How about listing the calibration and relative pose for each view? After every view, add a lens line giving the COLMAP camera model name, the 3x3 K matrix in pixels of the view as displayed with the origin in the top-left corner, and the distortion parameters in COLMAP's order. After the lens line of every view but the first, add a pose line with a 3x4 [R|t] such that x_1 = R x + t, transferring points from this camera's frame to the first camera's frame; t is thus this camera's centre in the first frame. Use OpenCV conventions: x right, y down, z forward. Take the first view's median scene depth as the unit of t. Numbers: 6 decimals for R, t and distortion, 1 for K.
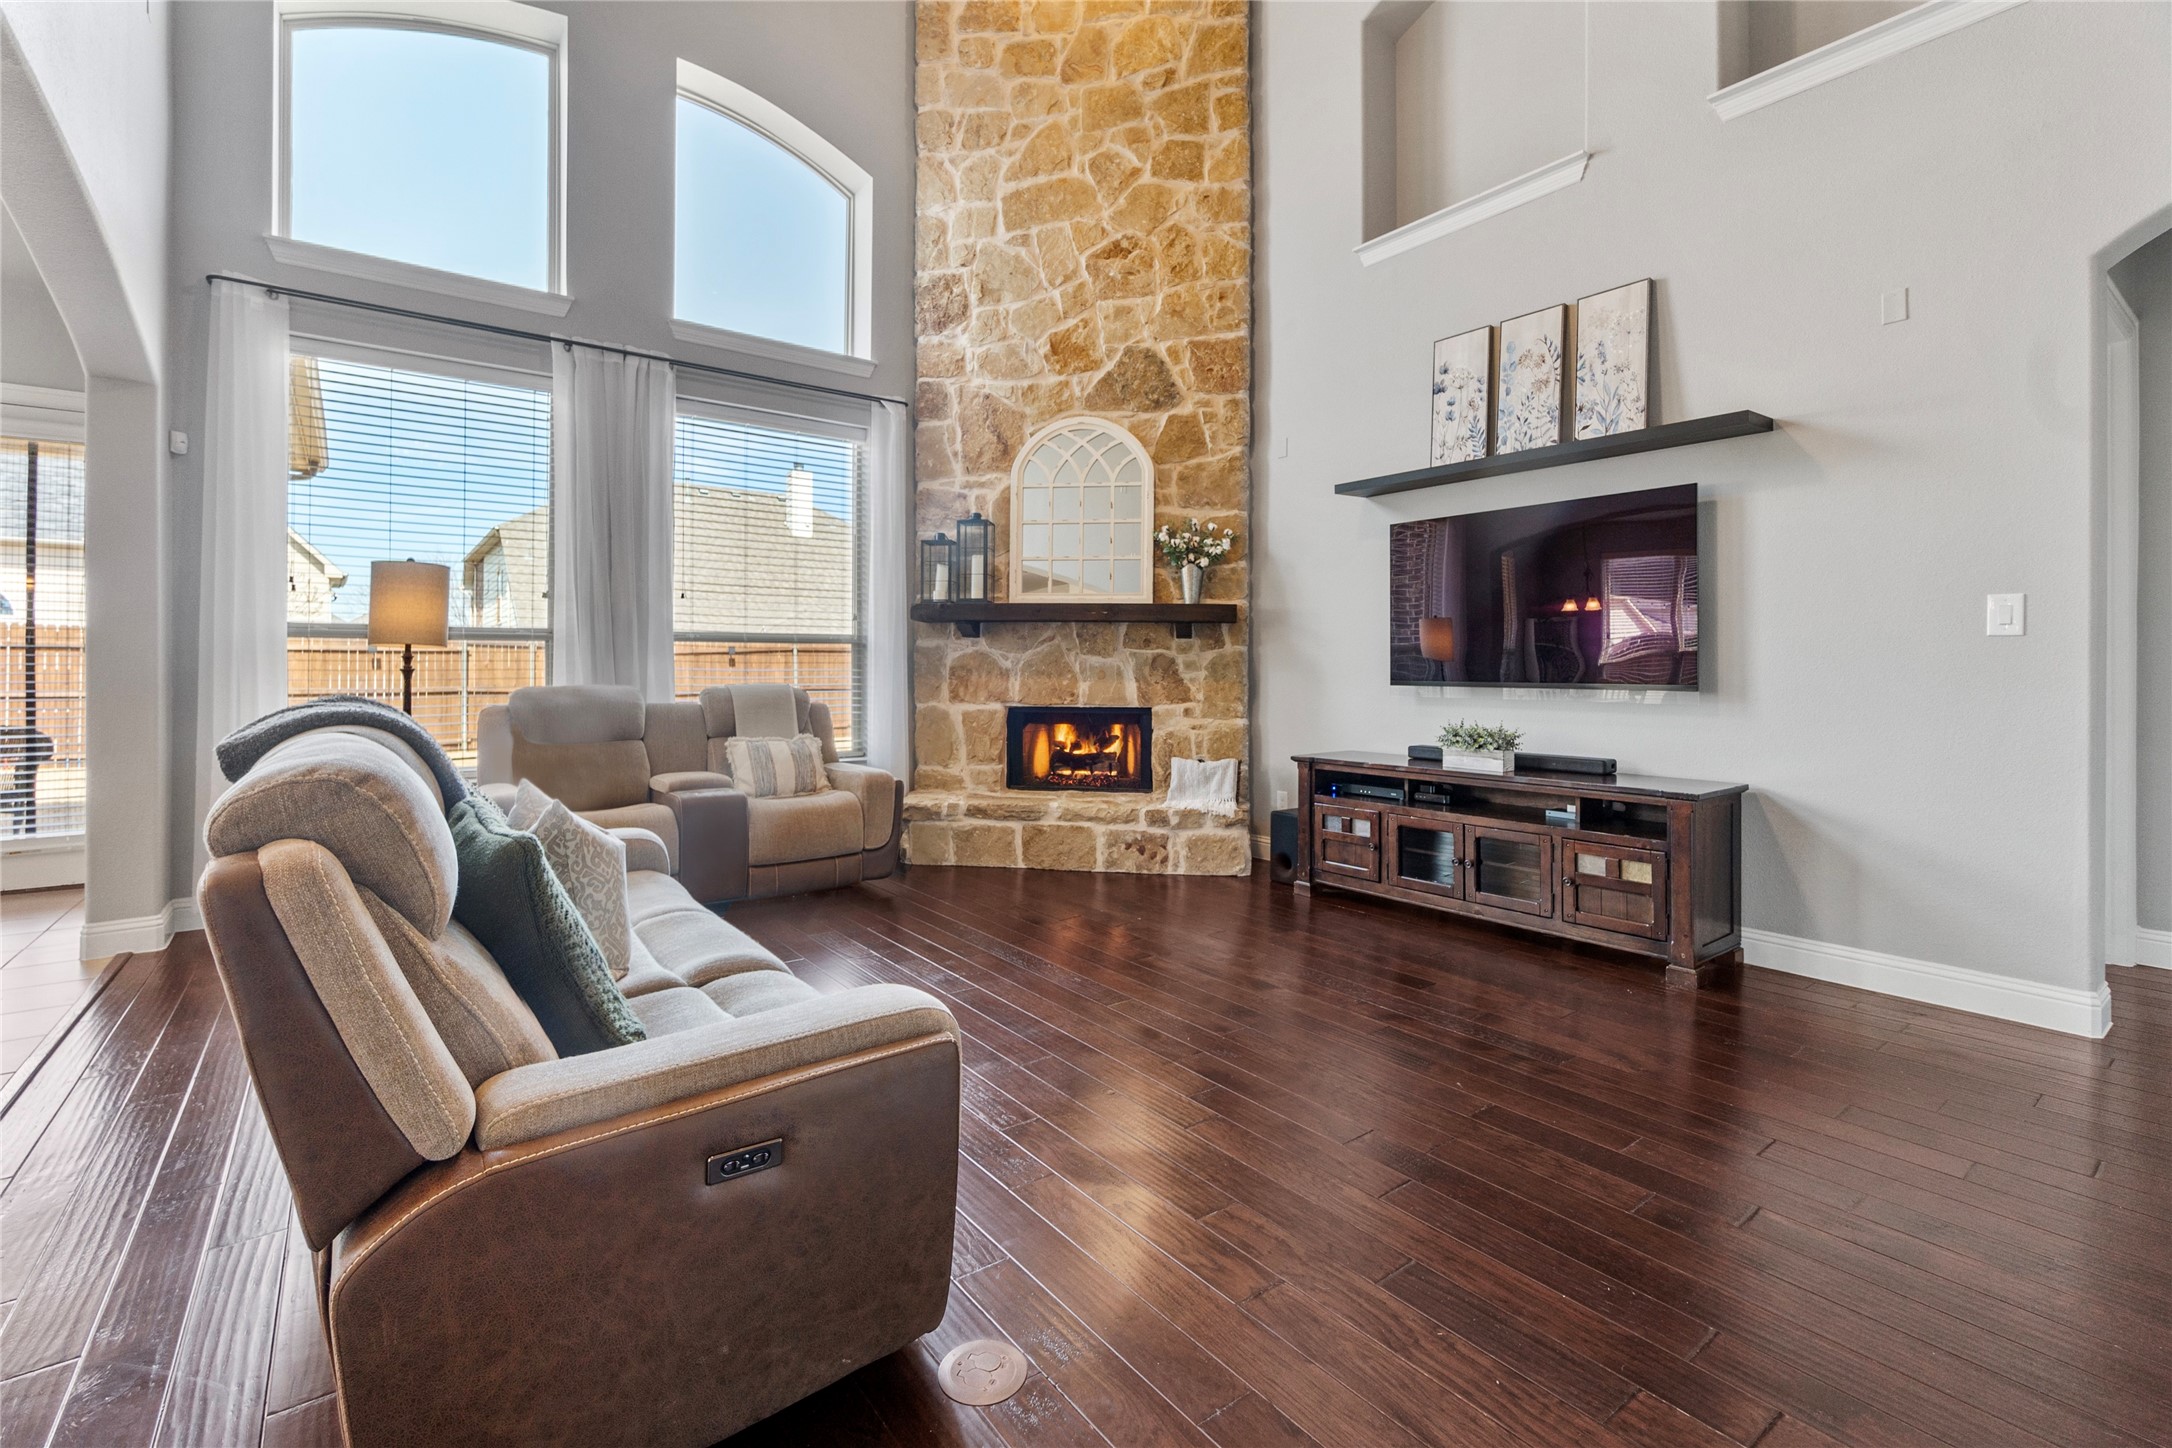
lens RADIAL K [[959.6, 0, 1105.9], [0, 959.6, 665.6], [0, 0, 1]] dist [-0.008967, 0.002630]
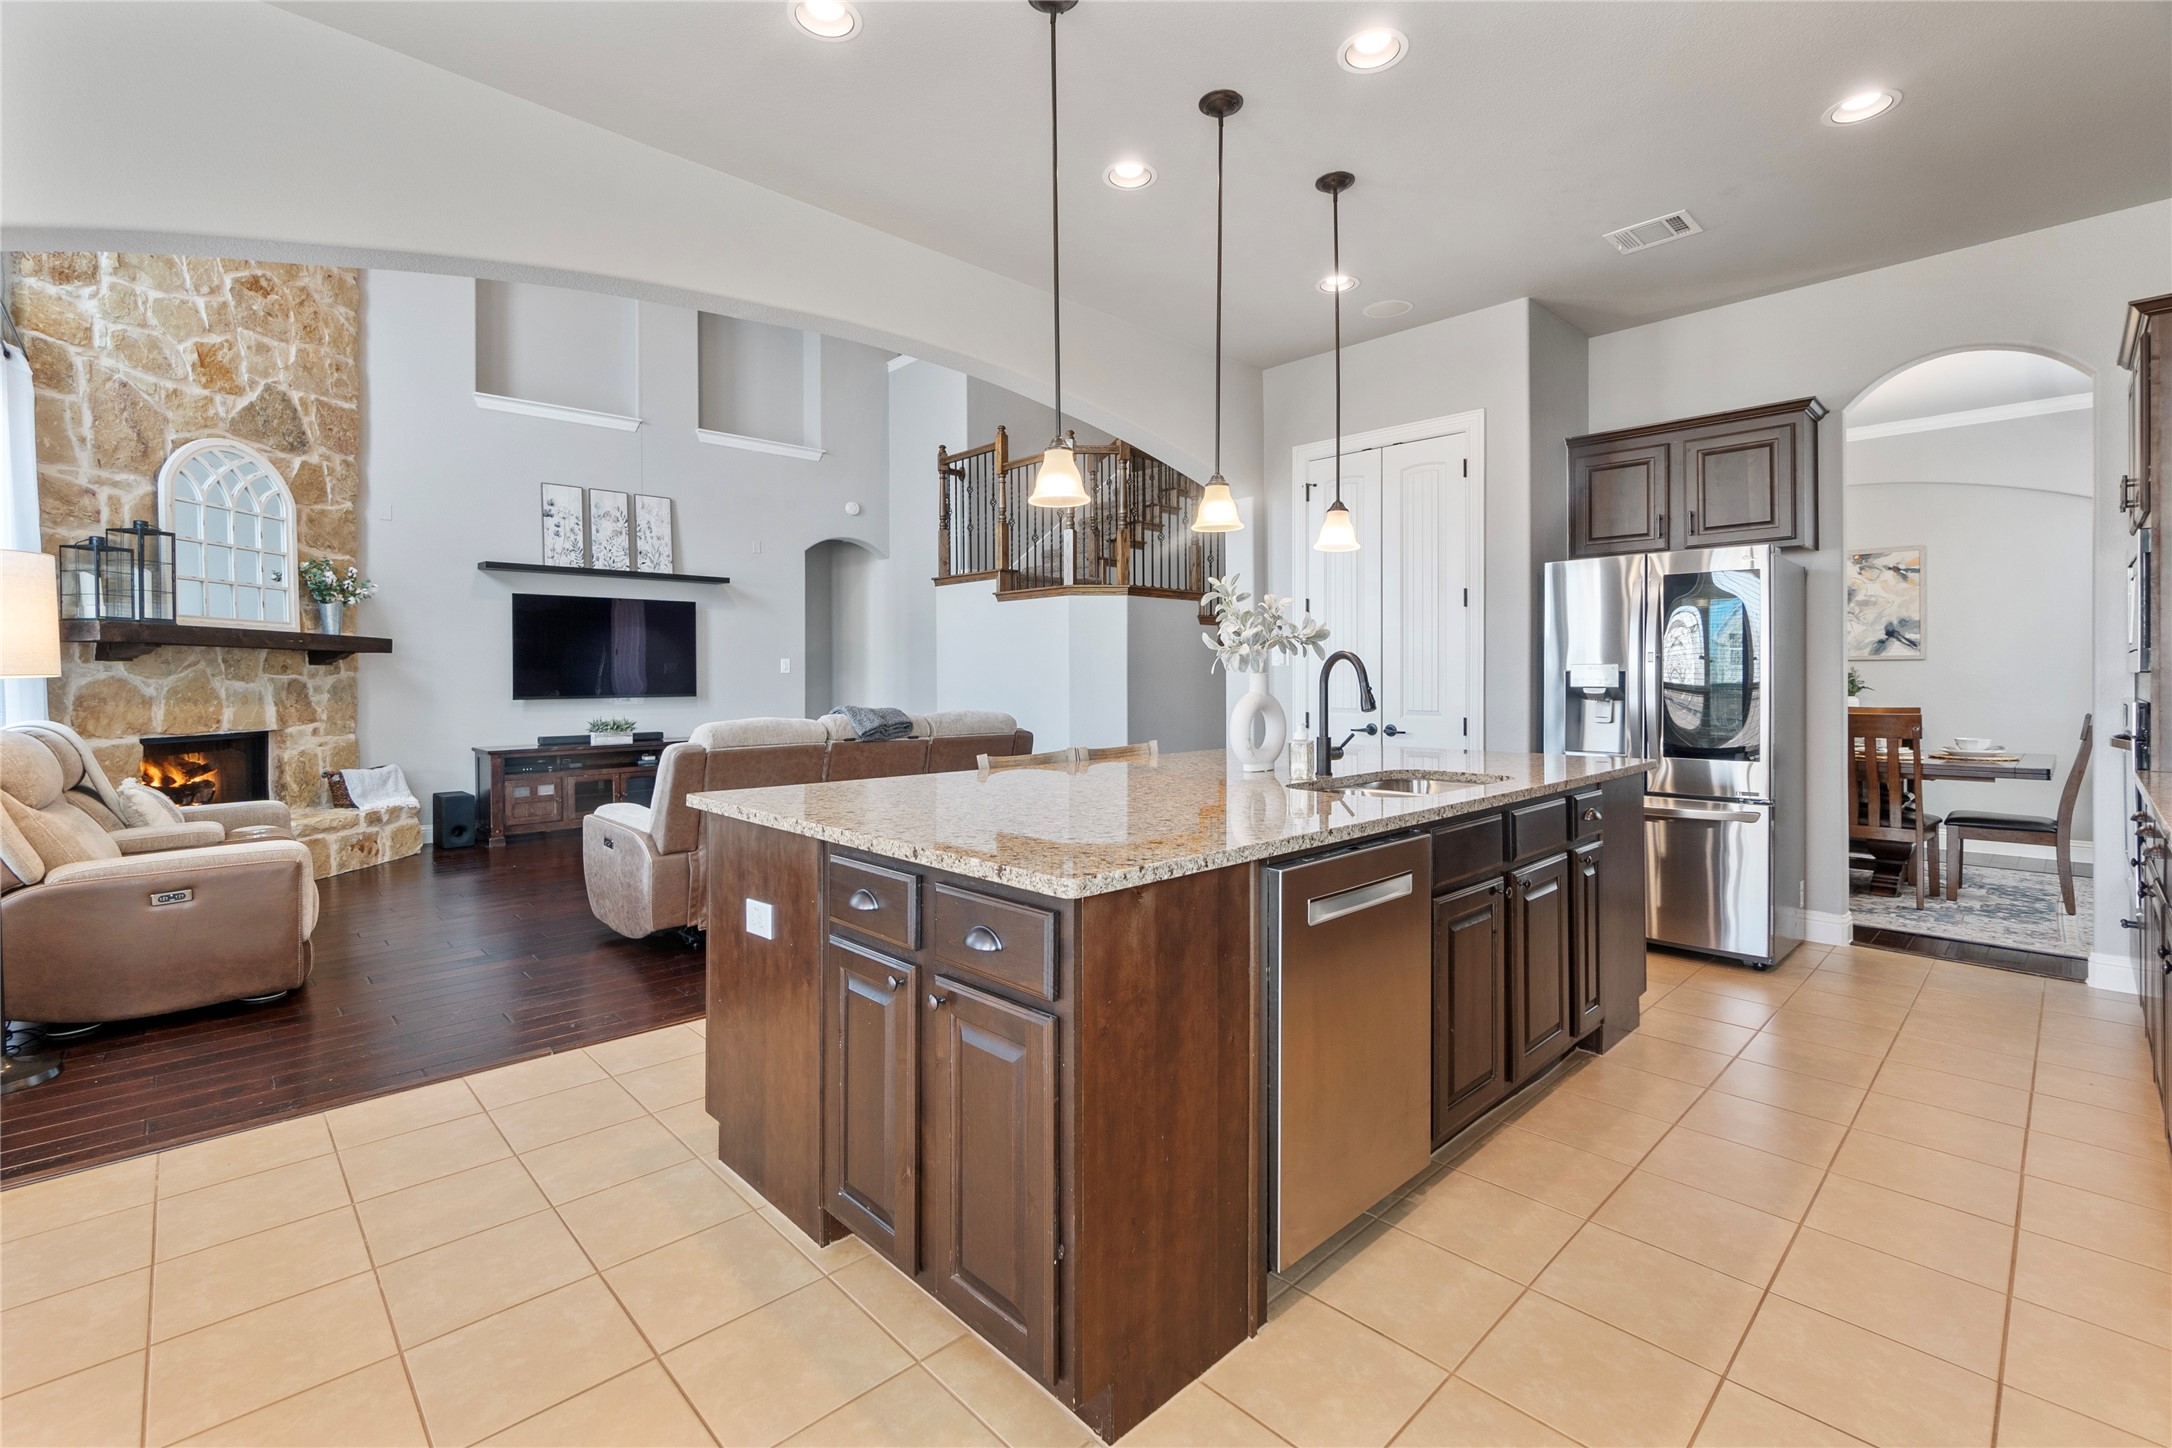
lens RADIAL K [[959.6, 0, 1038.4], [0, 959.6, 689.2], [0, 0, 1]] dist [-0.008967, 0.002630]
pose [[-0.069309, -0.016766, 0.997454, -1.072996], [0.003310, 0.999849, 0.017036, -0.016298], [-0.997590, 0.004482, -0.069243, 0.238147]]
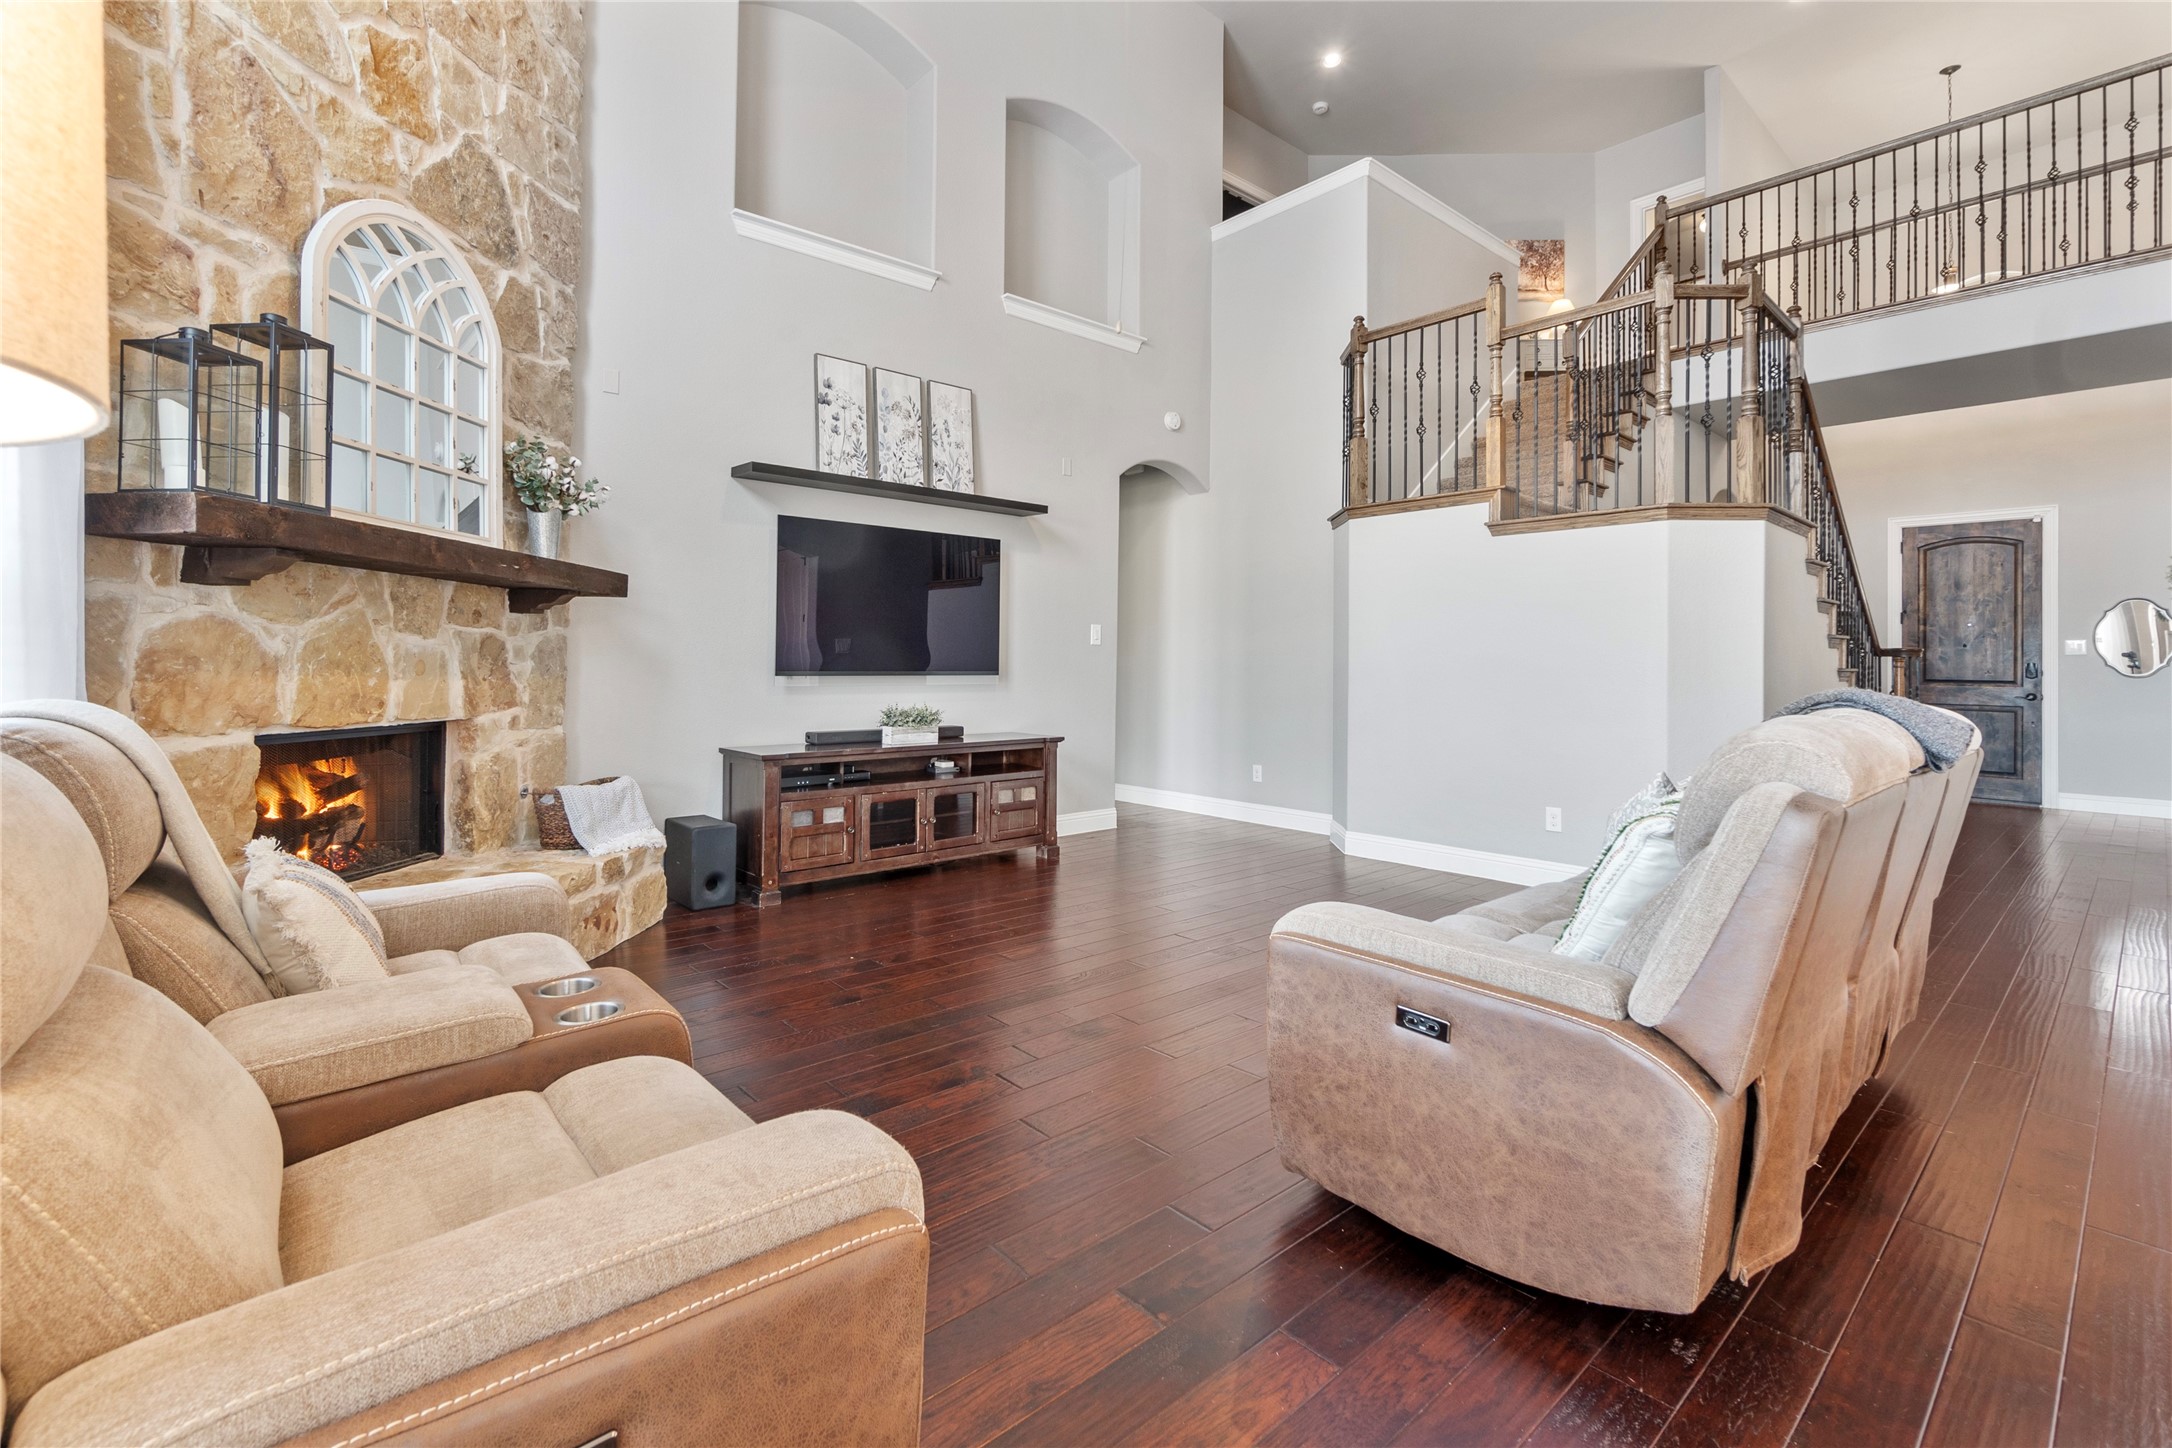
lens RADIAL K [[959.6, 0, 1025.4], [0, 959.6, 656.0], [0, 0, 1]] dist [-0.008967, 0.002630]
pose [[-0.031860, 0.004792, 0.999481, -0.602269], [-0.008690, 0.999949, -0.005071, 0.002454], [-0.999455, -0.008847, -0.031817, 0.656394]]
